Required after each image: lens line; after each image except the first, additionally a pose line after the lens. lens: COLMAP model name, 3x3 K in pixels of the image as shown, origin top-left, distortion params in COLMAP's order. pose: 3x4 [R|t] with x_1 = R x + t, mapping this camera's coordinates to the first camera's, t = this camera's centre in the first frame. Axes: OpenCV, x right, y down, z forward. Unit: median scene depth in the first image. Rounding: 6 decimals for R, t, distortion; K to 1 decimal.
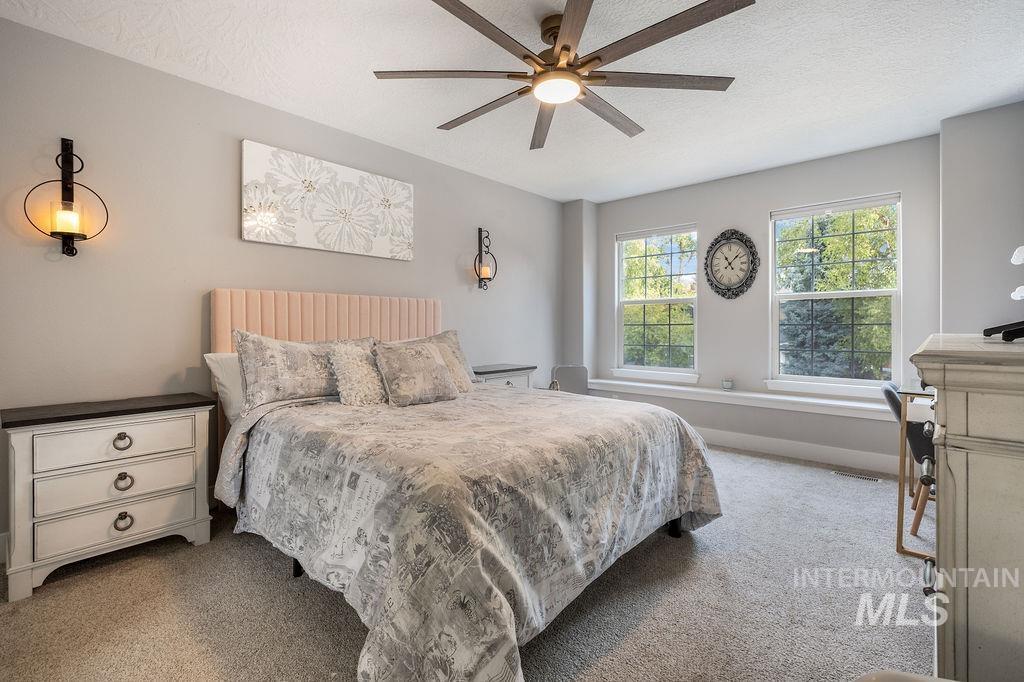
lens RADIAL K [[460.9, 0, 513.0], [0, 460.9, 333.6], [0, 0, 1]] dist [-0.000899, -0.000545]
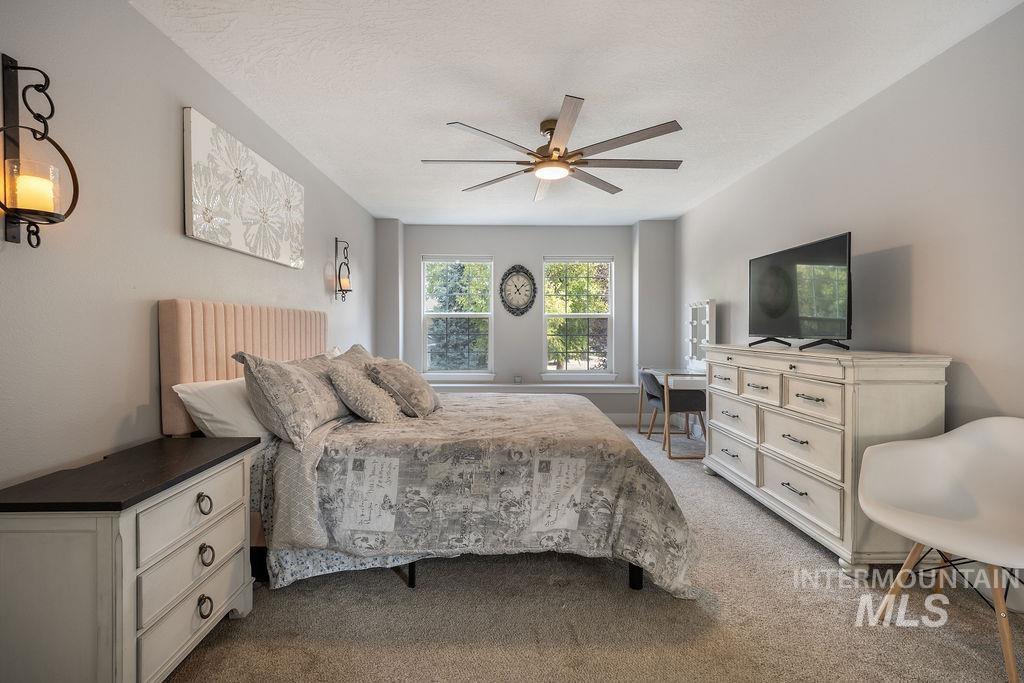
lens RADIAL K [[457.9, 0, 510.2], [0, 457.9, 339.4], [0, 0, 1]] dist [0.004583, -0.001055]
pose [[0.727356, -0.012576, 0.686145, -0.549149], [0.007792, 0.999919, 0.010068, -0.024618], [-0.686216, -0.001977, 0.727395, 0.047763]]
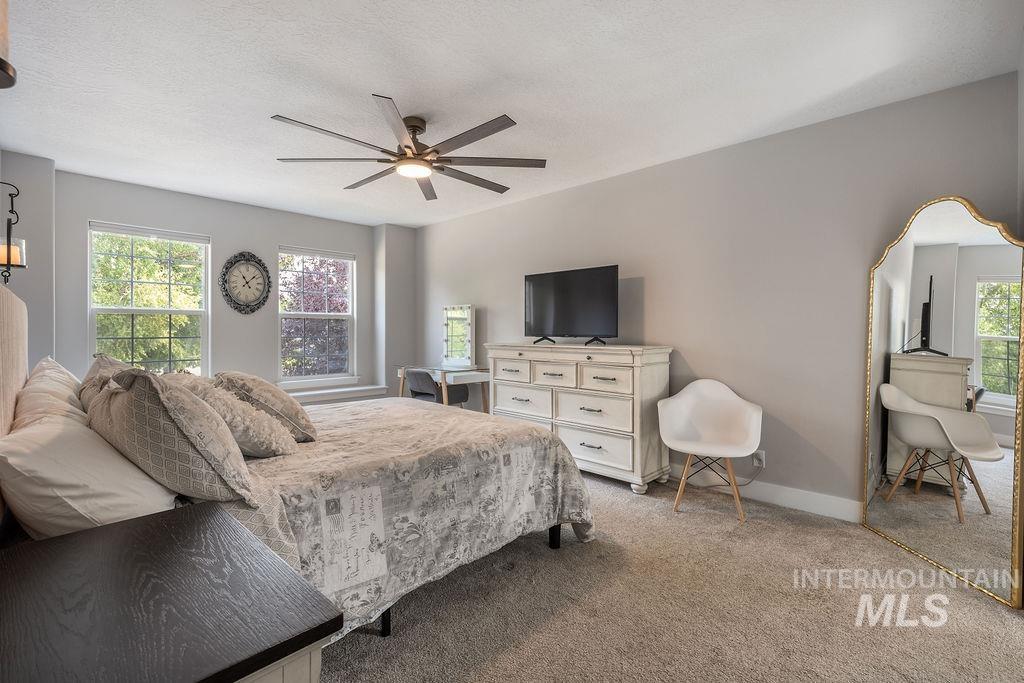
lens RADIAL K [[457.9, 0, 510.2], [0, 457.9, 339.4], [0, 0, 1]] dist [0.004583, -0.001055]
pose [[0.030450, -0.017322, 0.999386, -0.722028], [0.014063, 0.999758, 0.016900, -0.029192], [-0.999437, 0.013540, 0.030687, 0.394077]]
